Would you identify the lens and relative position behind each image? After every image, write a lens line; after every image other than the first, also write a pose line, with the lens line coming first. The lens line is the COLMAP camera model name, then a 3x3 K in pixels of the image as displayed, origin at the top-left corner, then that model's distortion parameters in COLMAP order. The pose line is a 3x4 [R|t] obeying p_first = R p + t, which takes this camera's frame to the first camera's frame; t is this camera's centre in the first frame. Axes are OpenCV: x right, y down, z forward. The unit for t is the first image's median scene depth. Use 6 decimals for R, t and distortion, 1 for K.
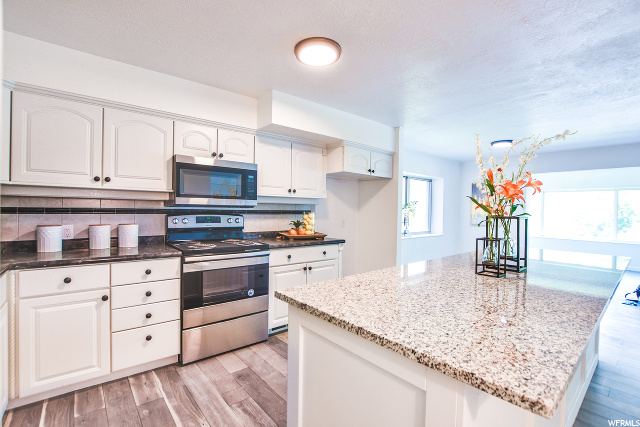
lens RADIAL K [[279.8, 0, 320.0], [0, 279.8, 213.5], [0, 0, 1]] dist [0.020045, 0.000497]
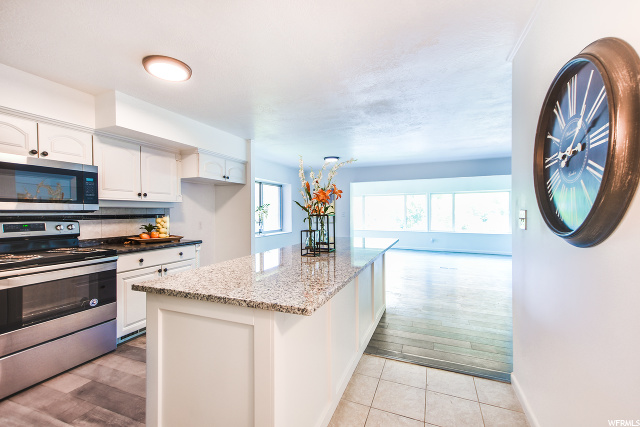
lens RADIAL K [[279.8, 0, 320.0], [0, 279.8, 213.5], [0, 0, 1]] dist [0.020045, 0.000497]
pose [[0.888283, -0.023908, 0.458674, -0.000906], [0.027449, 0.999623, -0.001055, 0.004741], [-0.458476, 0.013528, 0.888604, -0.188188]]
